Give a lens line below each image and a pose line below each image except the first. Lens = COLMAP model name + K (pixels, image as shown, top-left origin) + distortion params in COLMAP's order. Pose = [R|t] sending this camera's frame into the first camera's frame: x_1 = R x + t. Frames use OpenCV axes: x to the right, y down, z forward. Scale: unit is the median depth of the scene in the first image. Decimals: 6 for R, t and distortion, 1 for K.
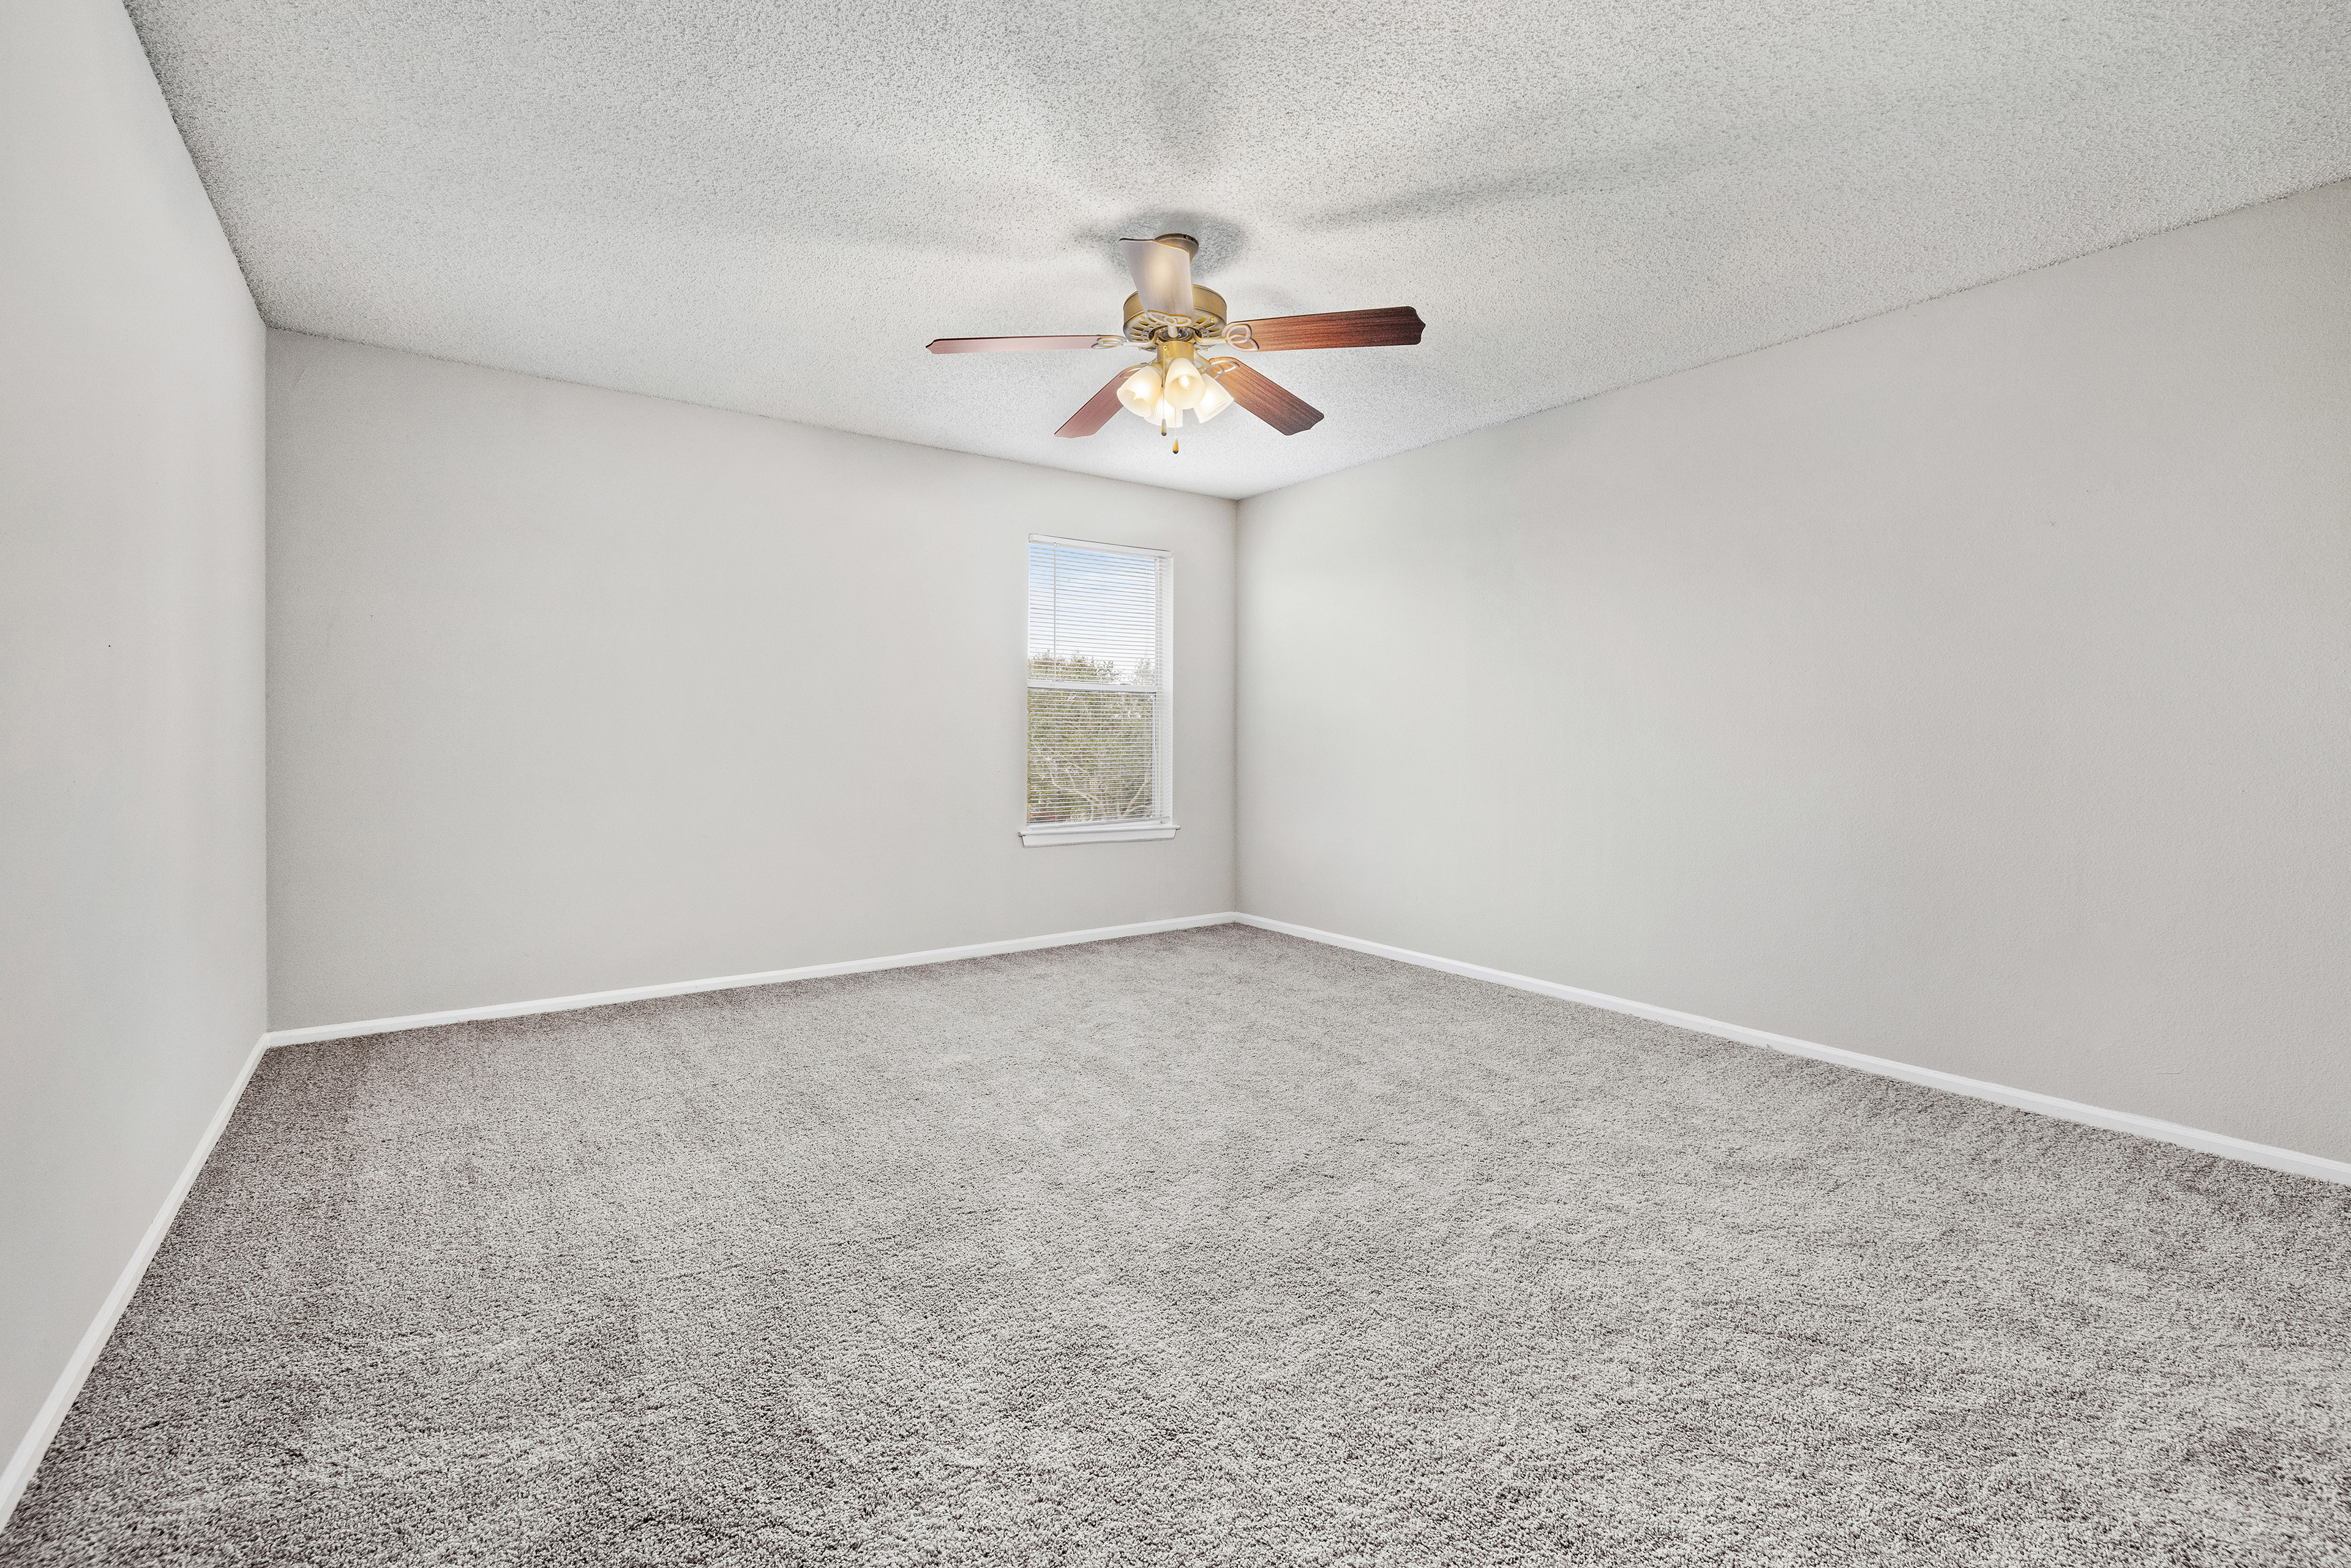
lens RADIAL K [[1020.2, 0, 1175.4], [0, 1020.2, 767.1], [0, 0, 1]] dist [-0.002541, -0.000371]
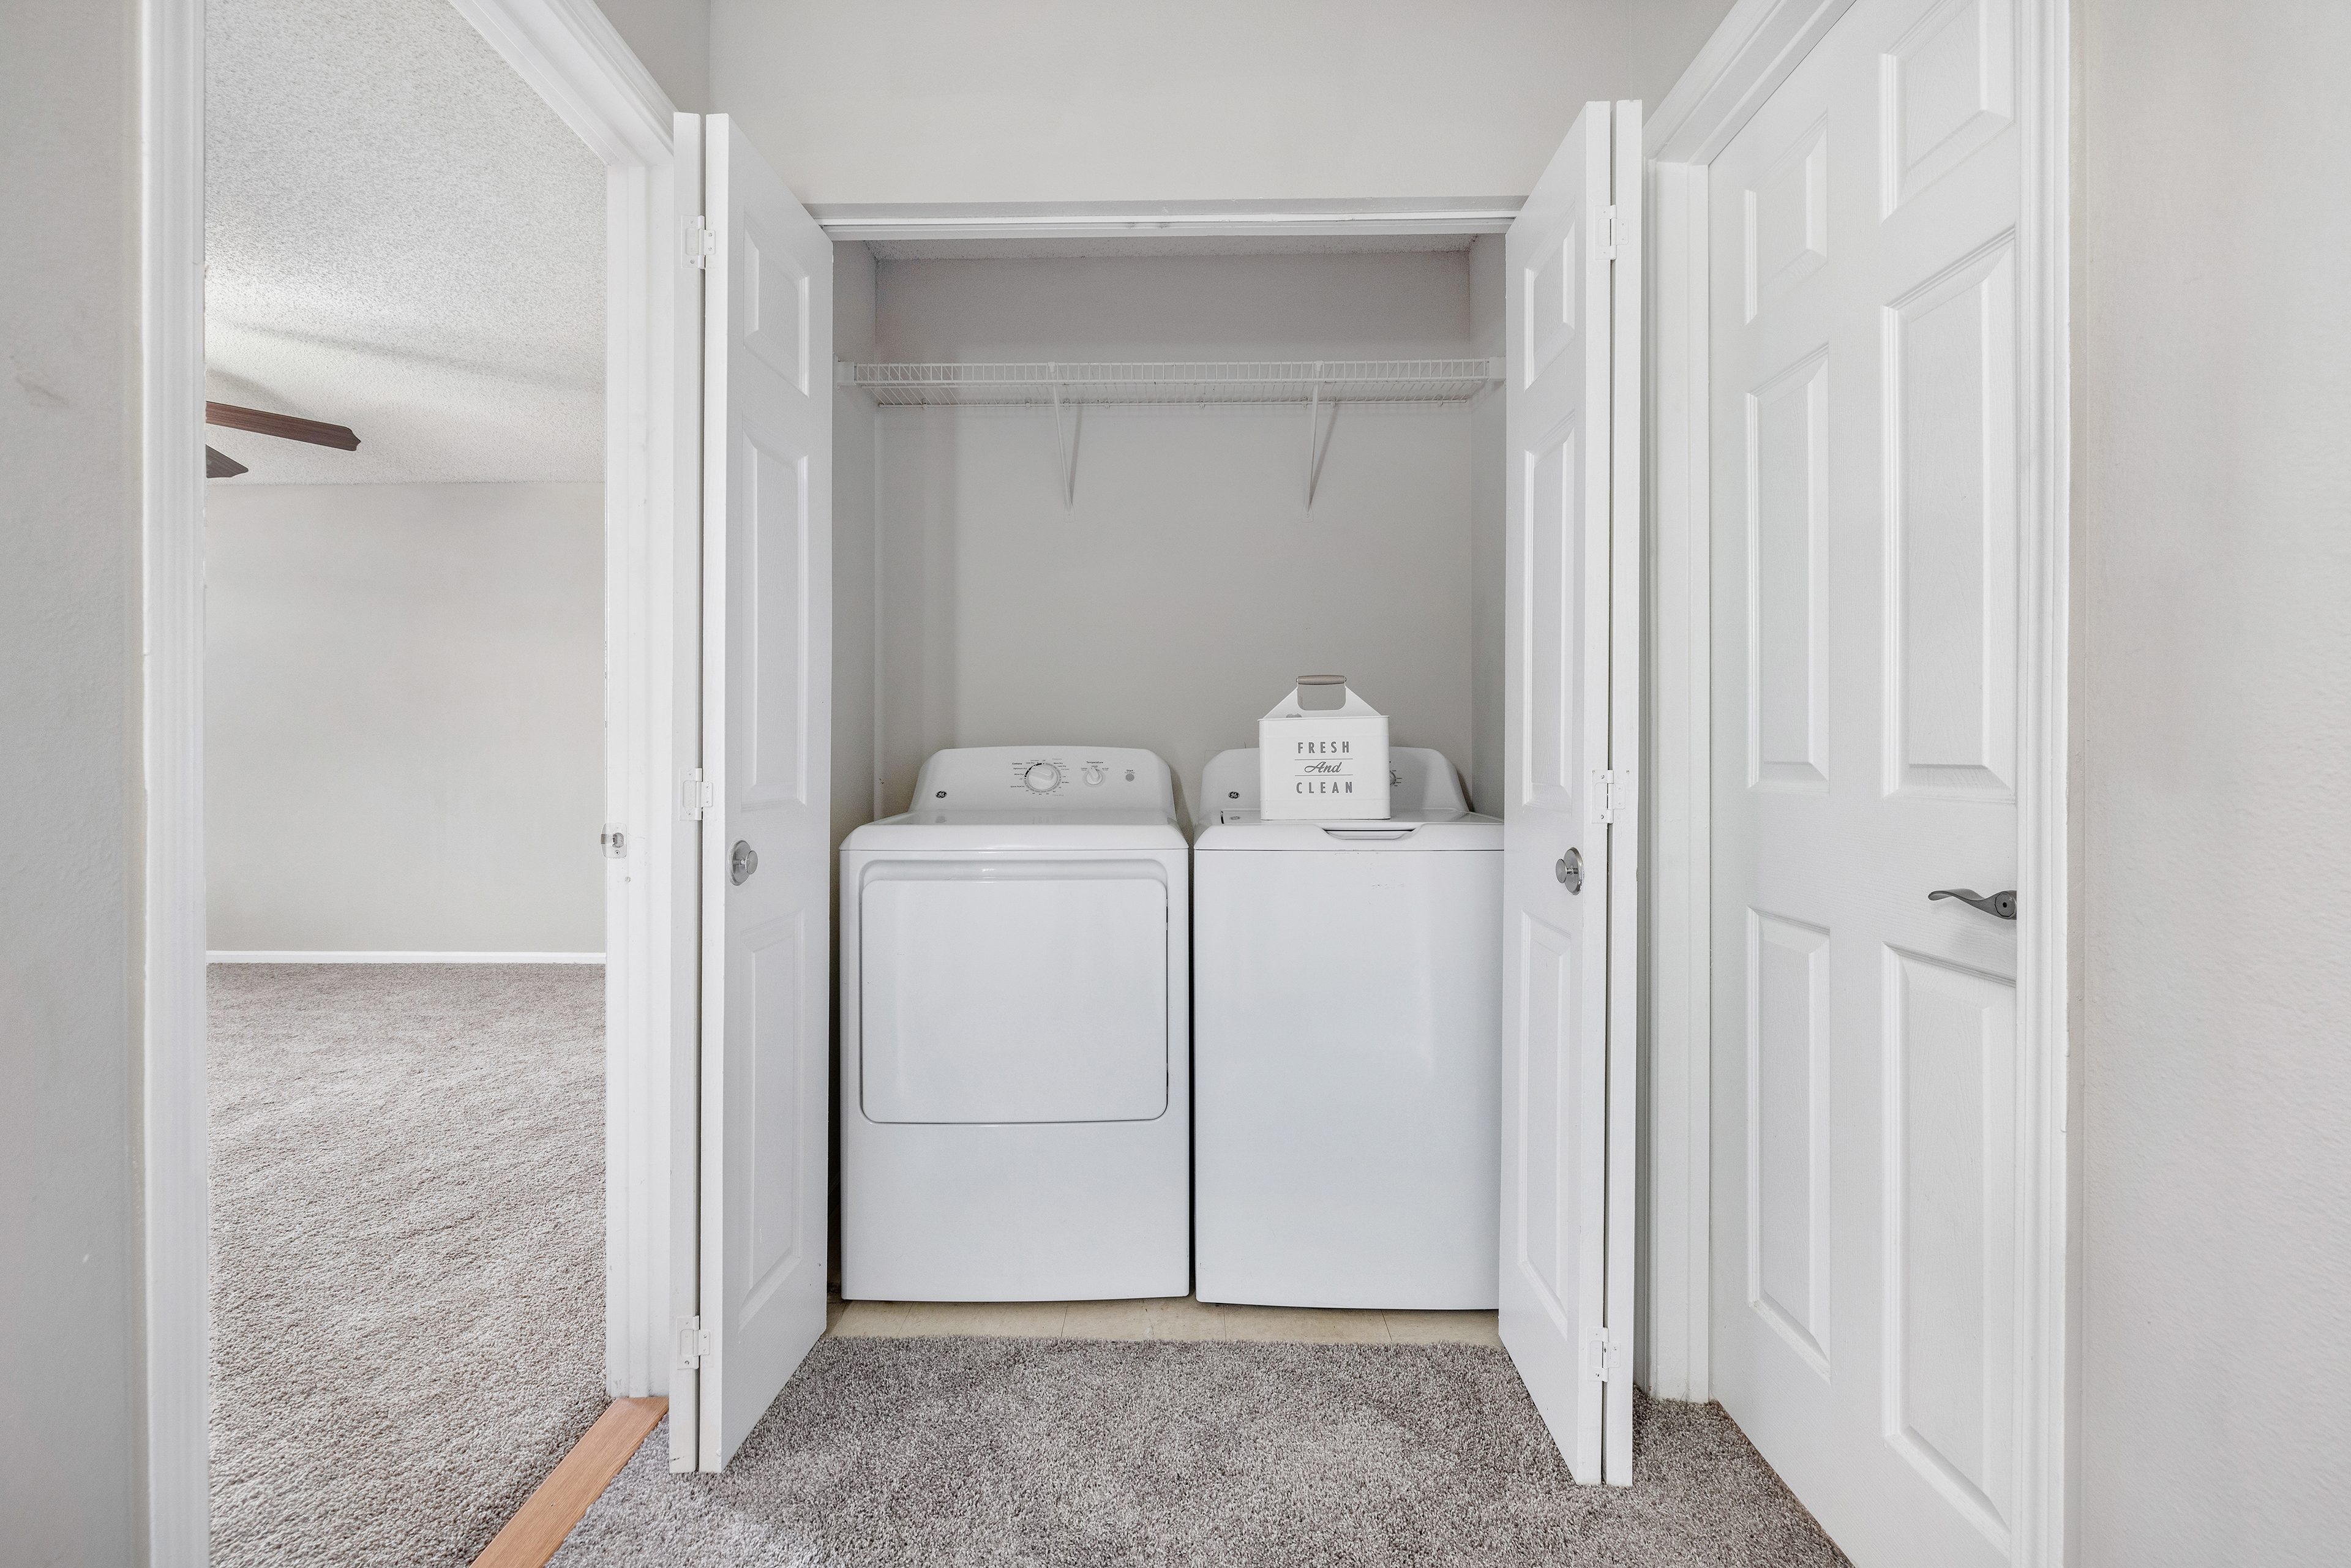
lens RADIAL K [[1020.2, 0, 1181.4], [0, 1020.2, 746.3], [0, 0, 1]] dist [-0.002541, -0.000371]
pose [[0.601410, 0.004339, 0.798929, -0.177240], [0.022474, 0.999498, -0.022346, 0.014919], [-0.798625, 0.031394, 0.601010, -0.666521]]
